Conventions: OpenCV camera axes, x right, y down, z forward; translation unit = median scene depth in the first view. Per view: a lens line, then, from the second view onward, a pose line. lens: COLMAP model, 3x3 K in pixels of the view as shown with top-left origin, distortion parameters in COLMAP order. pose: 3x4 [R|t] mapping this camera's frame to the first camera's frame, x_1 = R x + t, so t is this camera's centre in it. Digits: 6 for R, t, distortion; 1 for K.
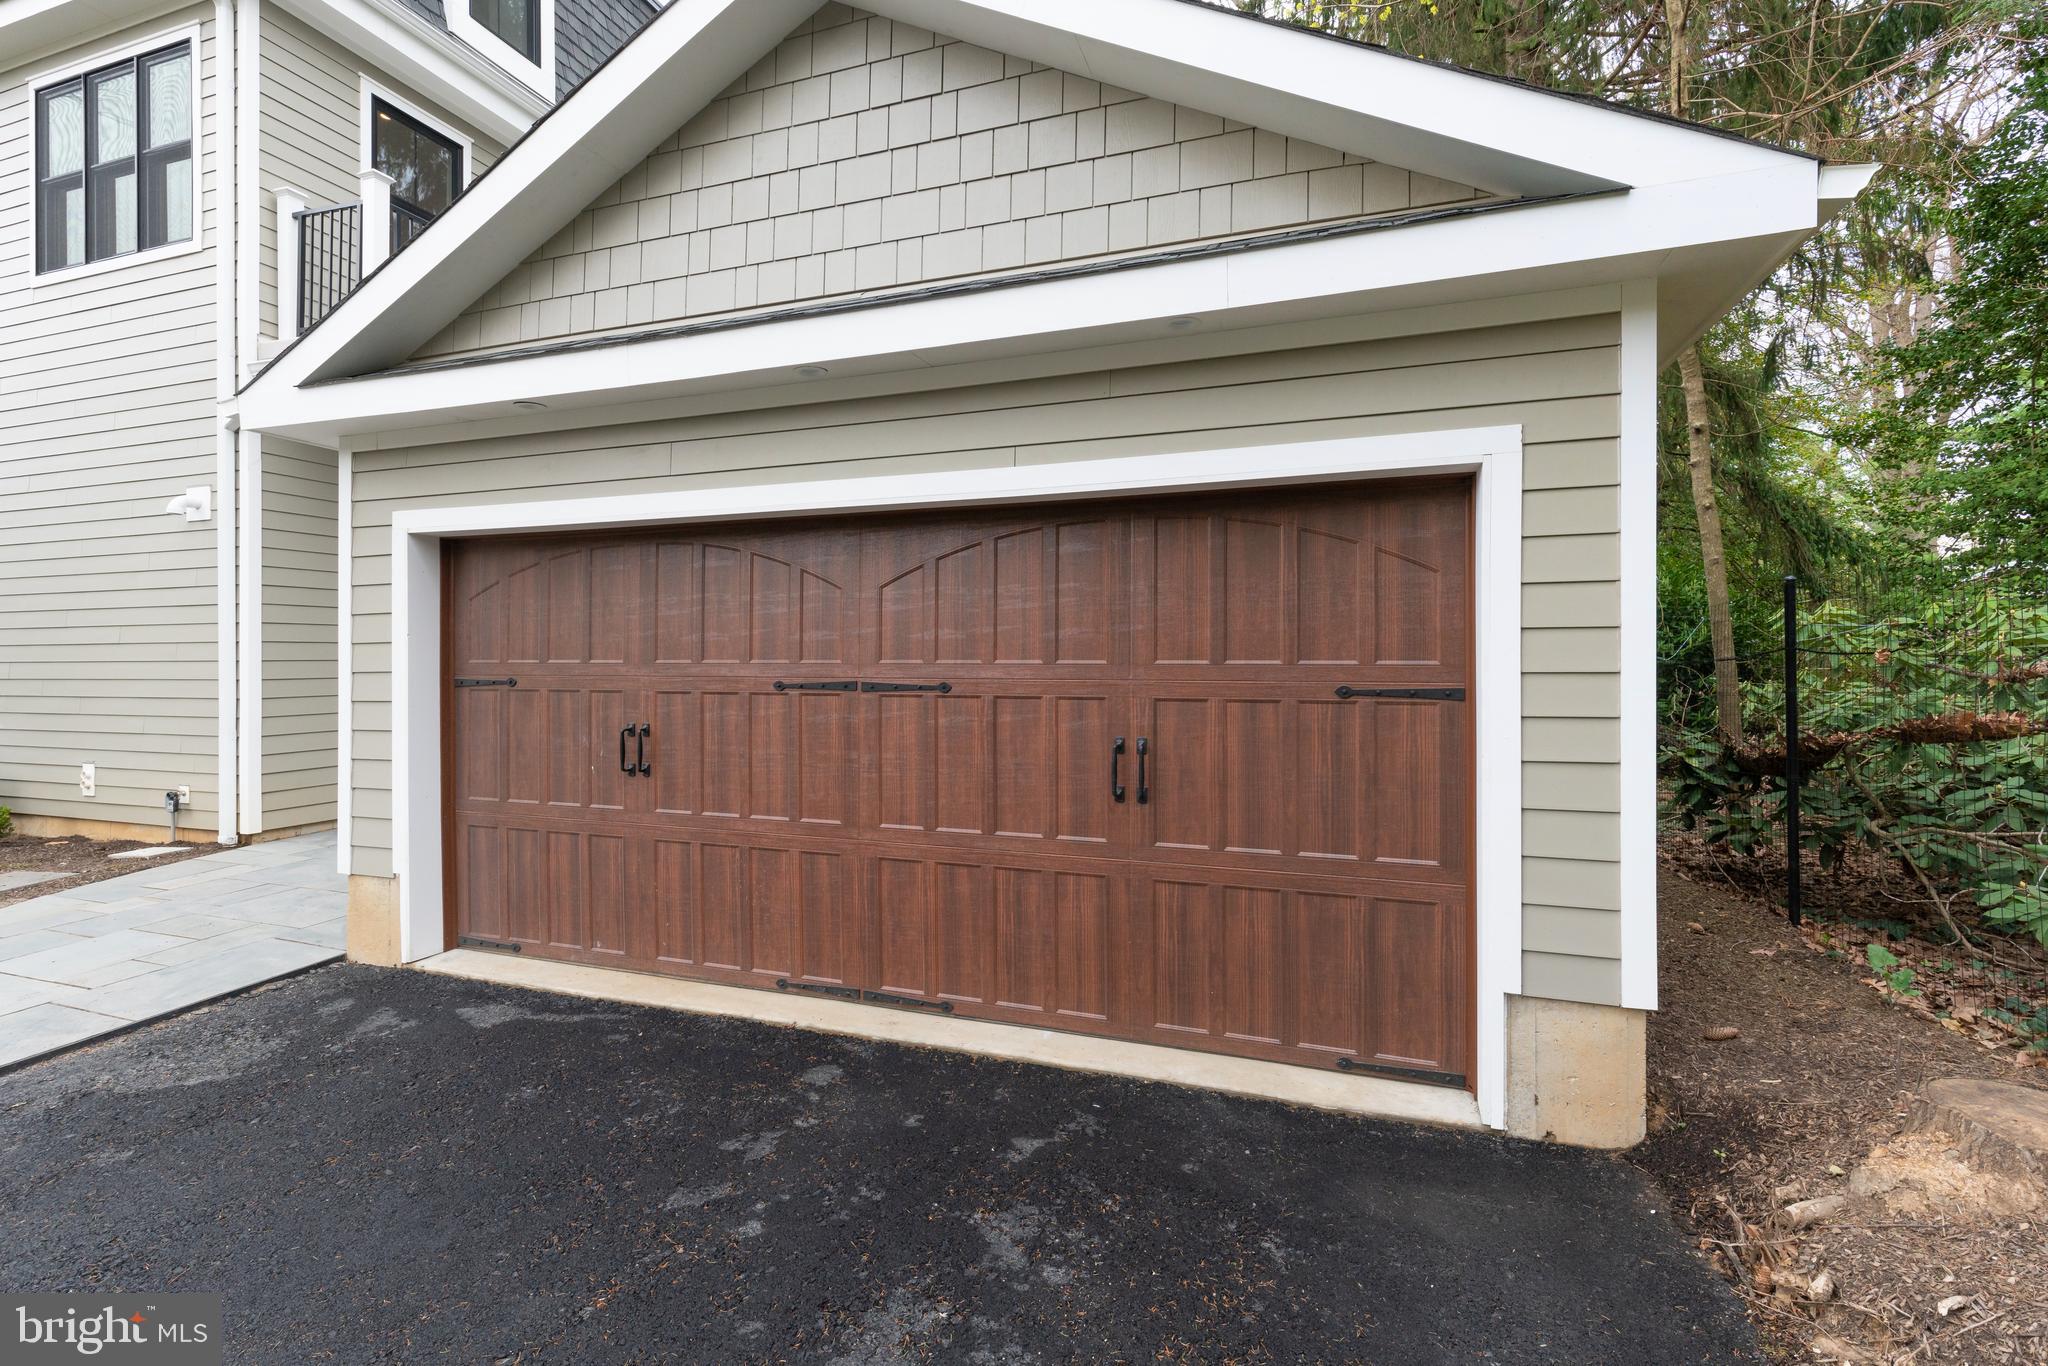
lens RADIAL K [[924.1, 0, 1021.0], [0, 924.1, 648.0], [0, 0, 1]] dist [0.004184, 0.000253]
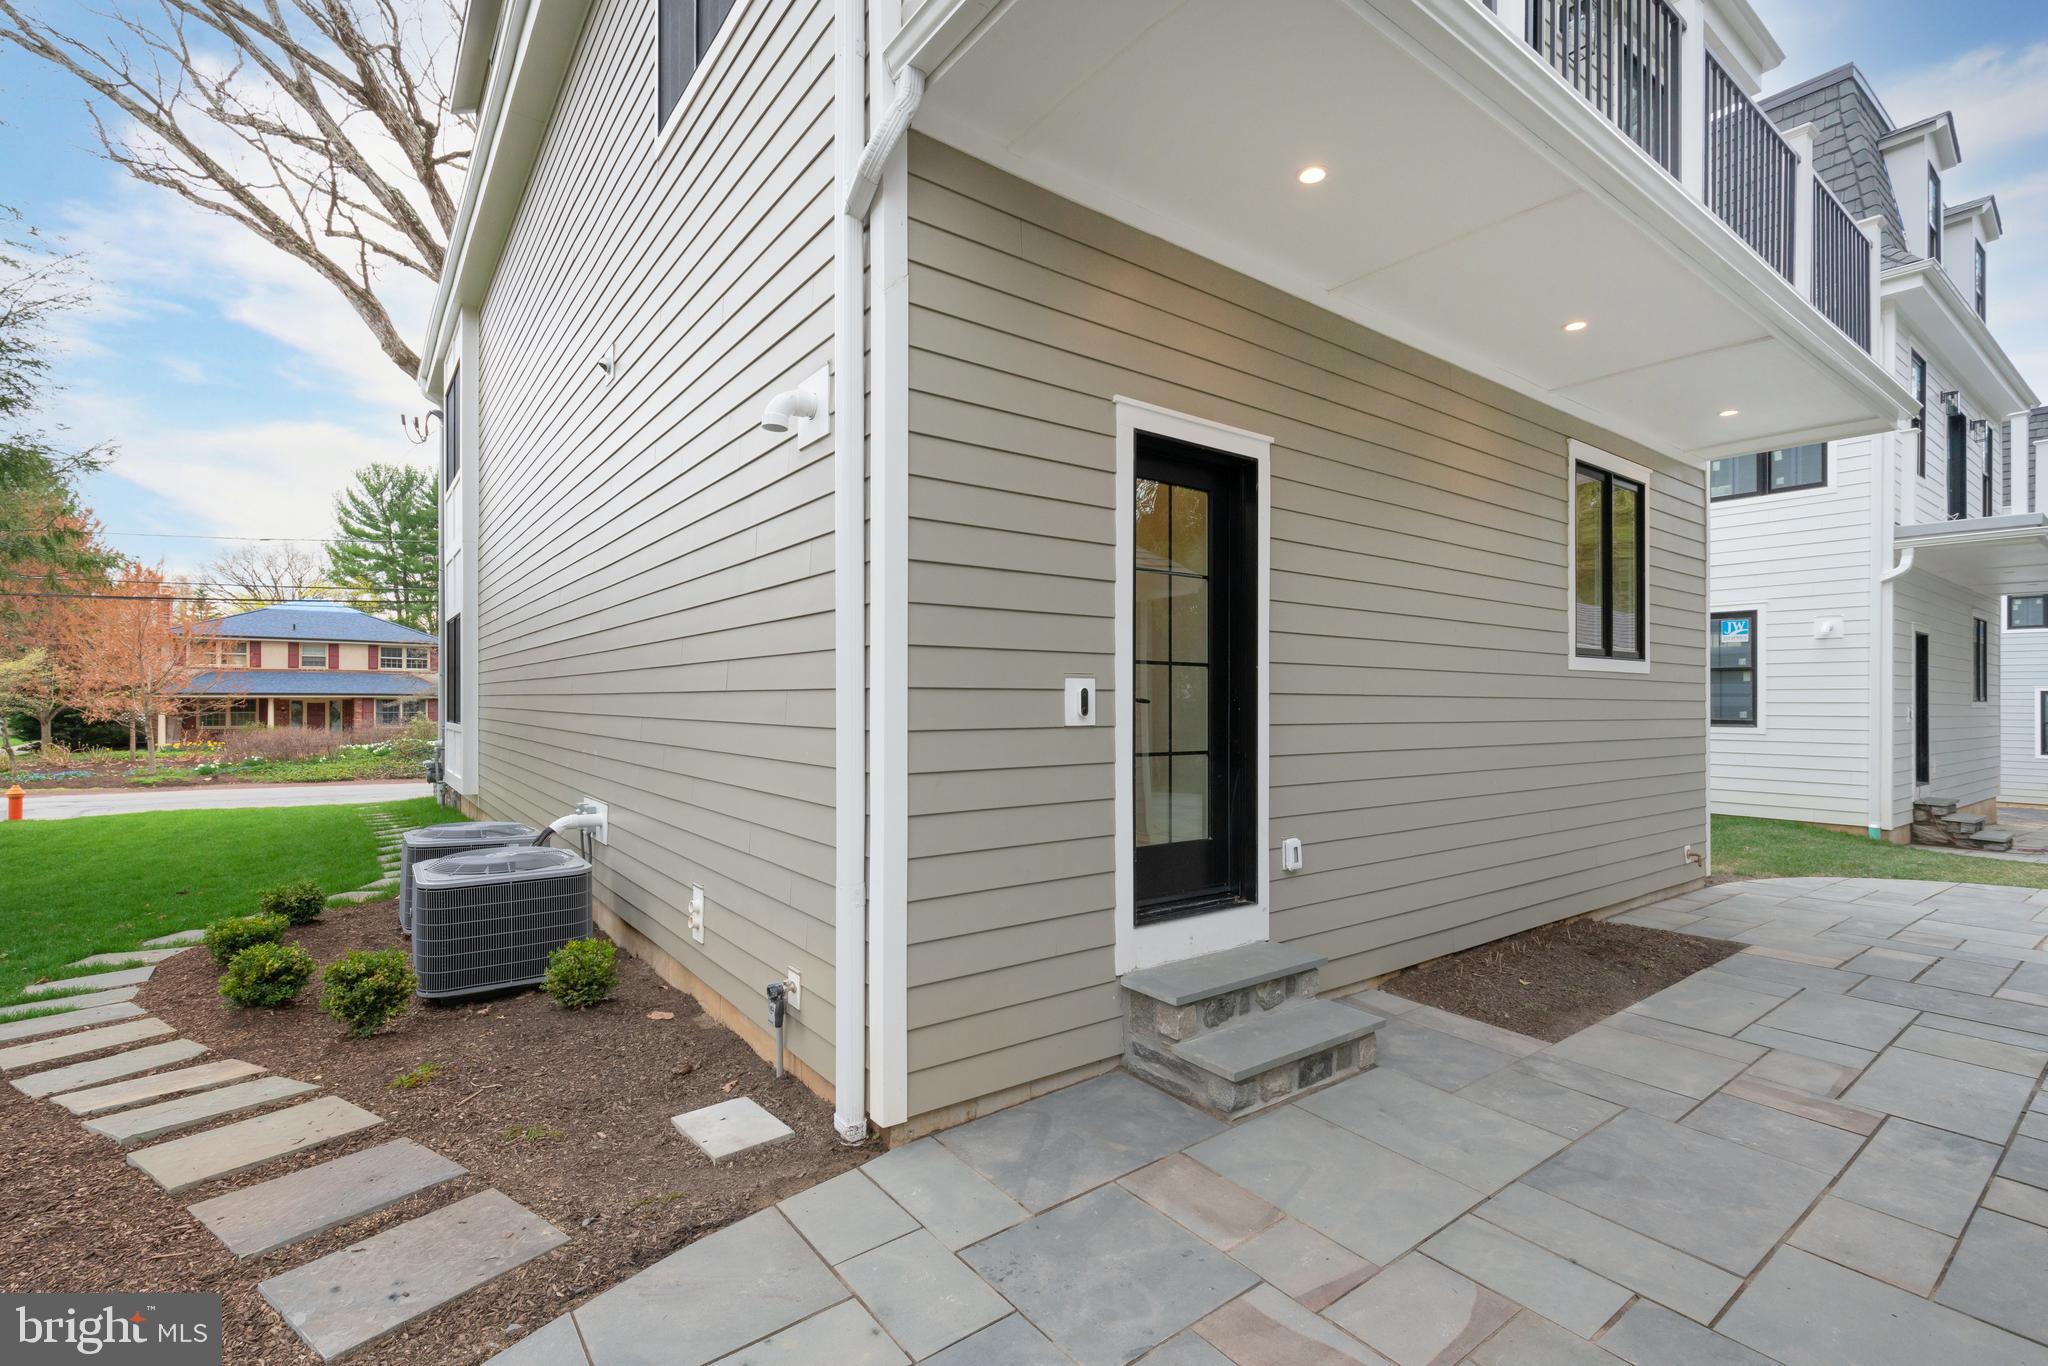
lens RADIAL K [[913.6, 0, 1024.0], [0, 913.6, 683.0], [0, 0, 1]] dist [0.005437, -0.000238]
pose [[0.828758, -0.000468, -0.559607, -0.975593], [-0.003452, 0.999976, -0.005950, -0.013056], [0.559596, 0.006863, 0.828737, 1.234440]]
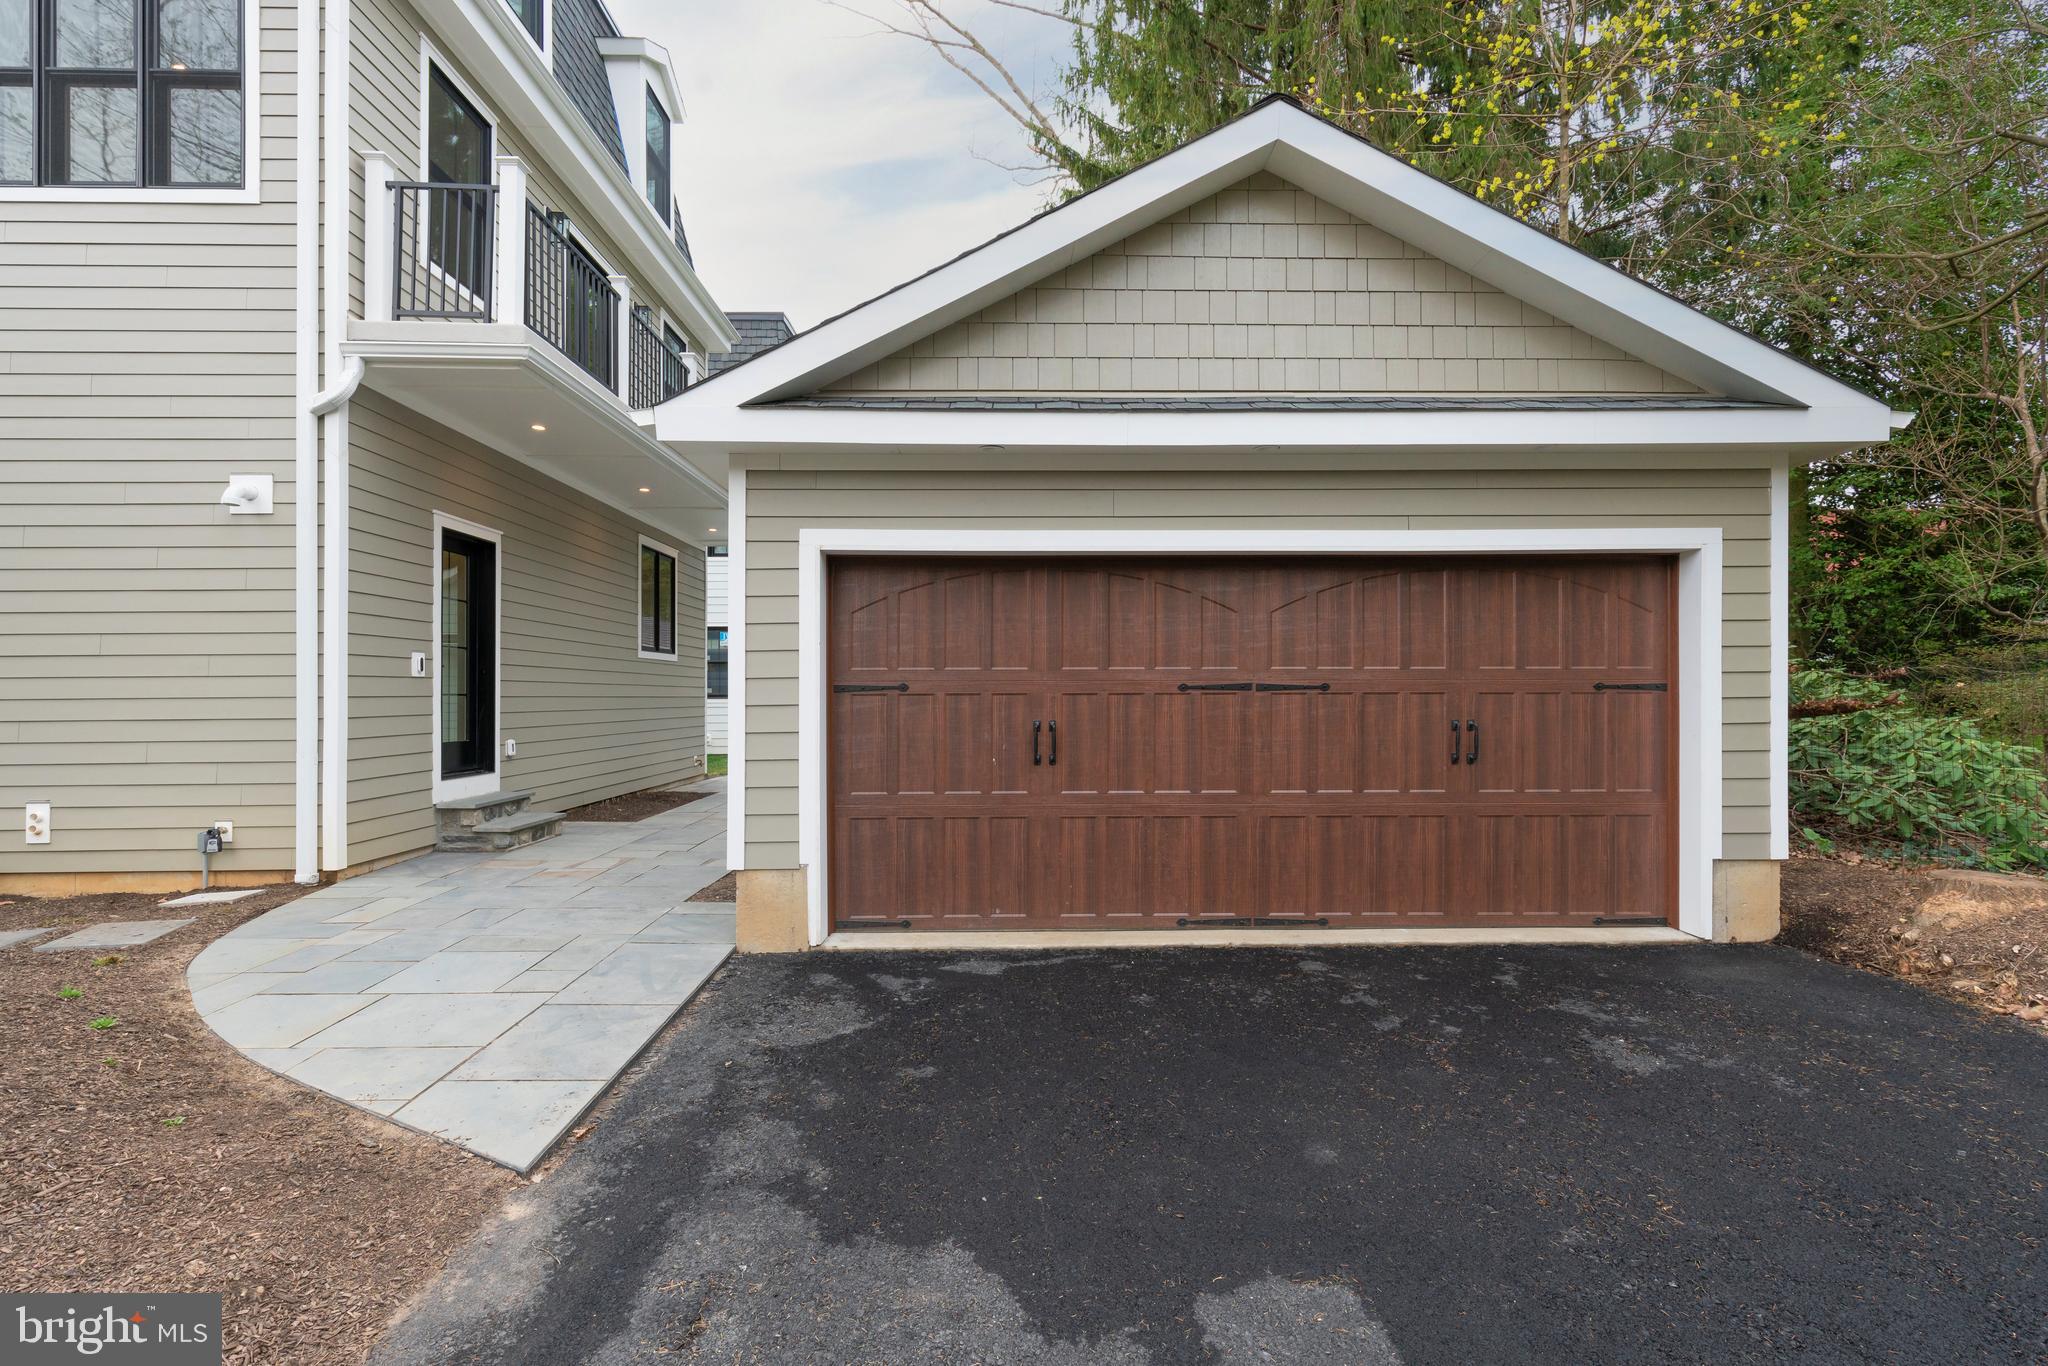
lens RADIAL K [[913.6, 0, 1024.0], [0, 913.6, 683.0], [0, 0, 1]] dist [0.005437, -0.000238]
pose [[0.935833, 0.003363, 0.352428, -0.956803], [-0.001926, 0.999988, -0.004428, 0.043044], [-0.352439, 0.003466, 0.935828, -0.103817]]
